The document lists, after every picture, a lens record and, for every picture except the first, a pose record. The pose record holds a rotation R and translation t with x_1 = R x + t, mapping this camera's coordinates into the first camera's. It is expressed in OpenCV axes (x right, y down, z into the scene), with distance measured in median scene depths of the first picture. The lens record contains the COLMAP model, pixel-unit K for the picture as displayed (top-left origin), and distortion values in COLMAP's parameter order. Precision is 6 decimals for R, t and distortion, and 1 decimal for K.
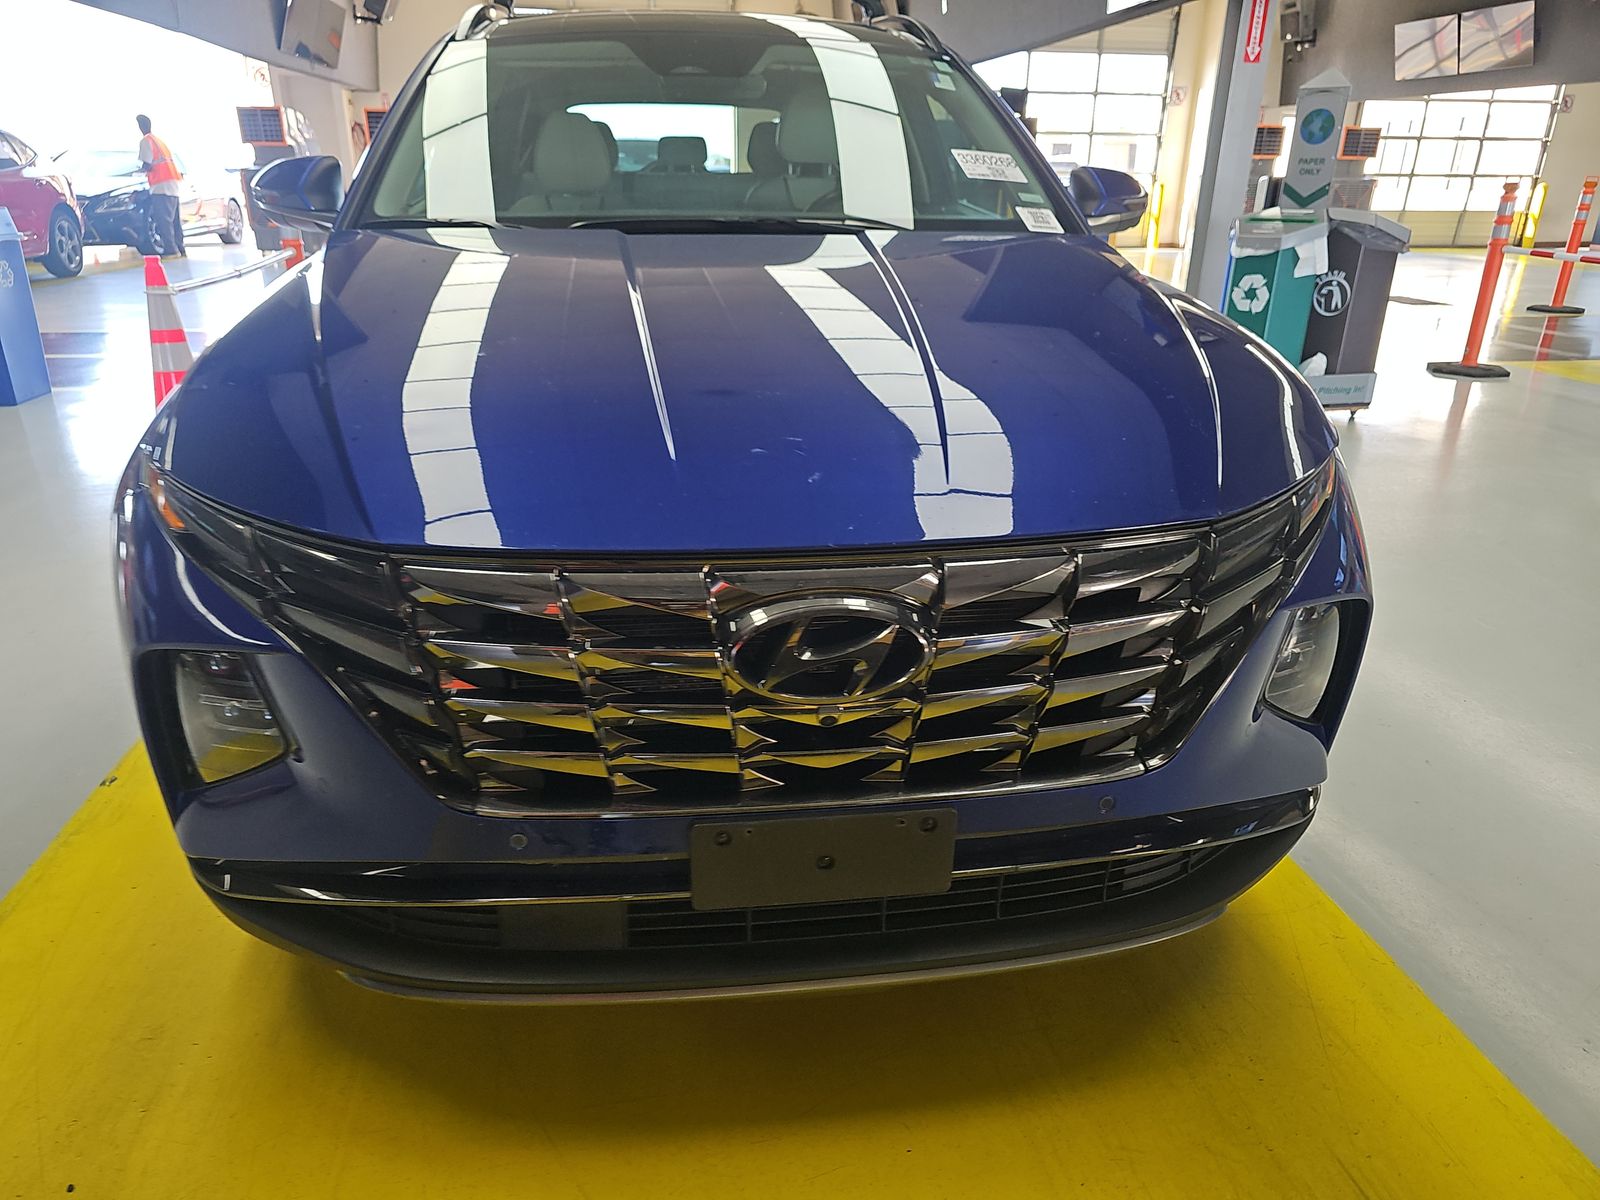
lens RADIAL K [[1063.3, 0, 797.2], [0, 1063.3, 603.5], [0, 0, 1]] dist [0.025788, -0.020428]
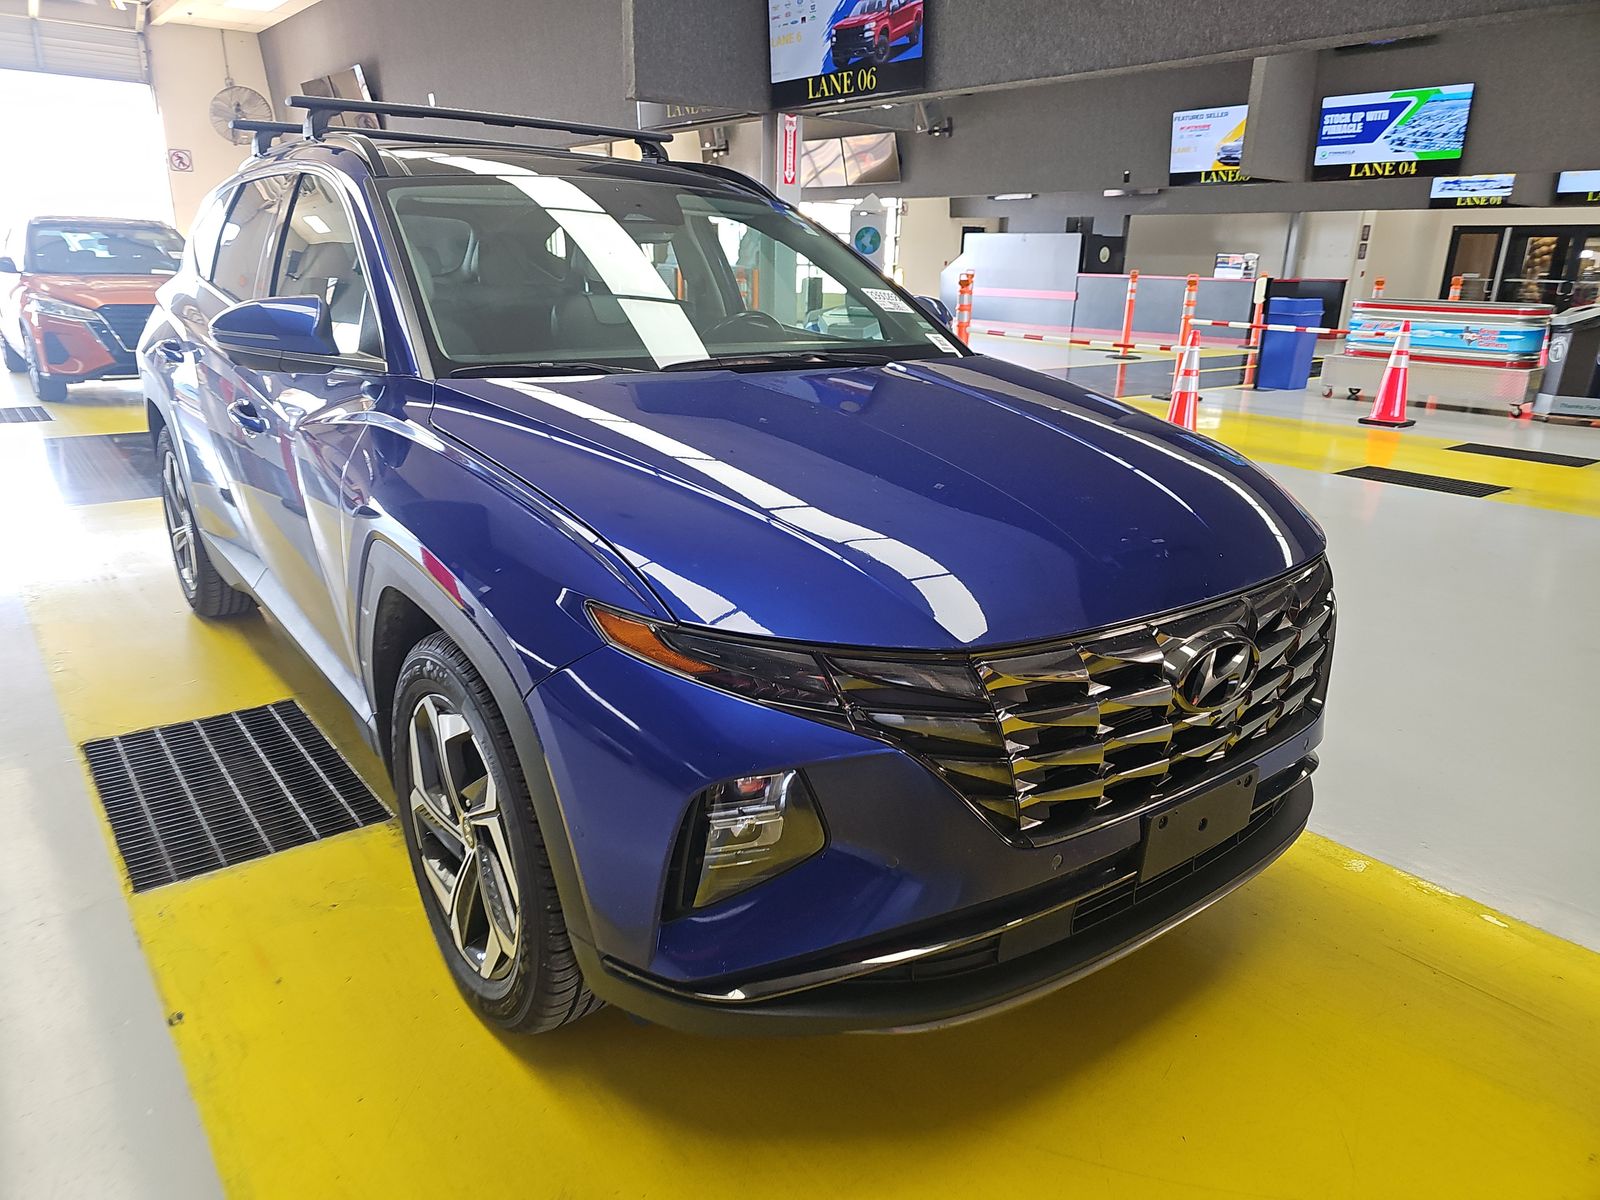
lens RADIAL K [[1063.3, 0, 808.2], [0, 1063.3, 593.0], [0, 0, 1]] dist [0.025788, -0.020428]
pose [[0.876773, -0.138760, 0.460452, -0.135280], [0.173749, 0.984194, -0.034253, -0.012756], [-0.448421, 0.110035, 0.887024, -0.005900]]
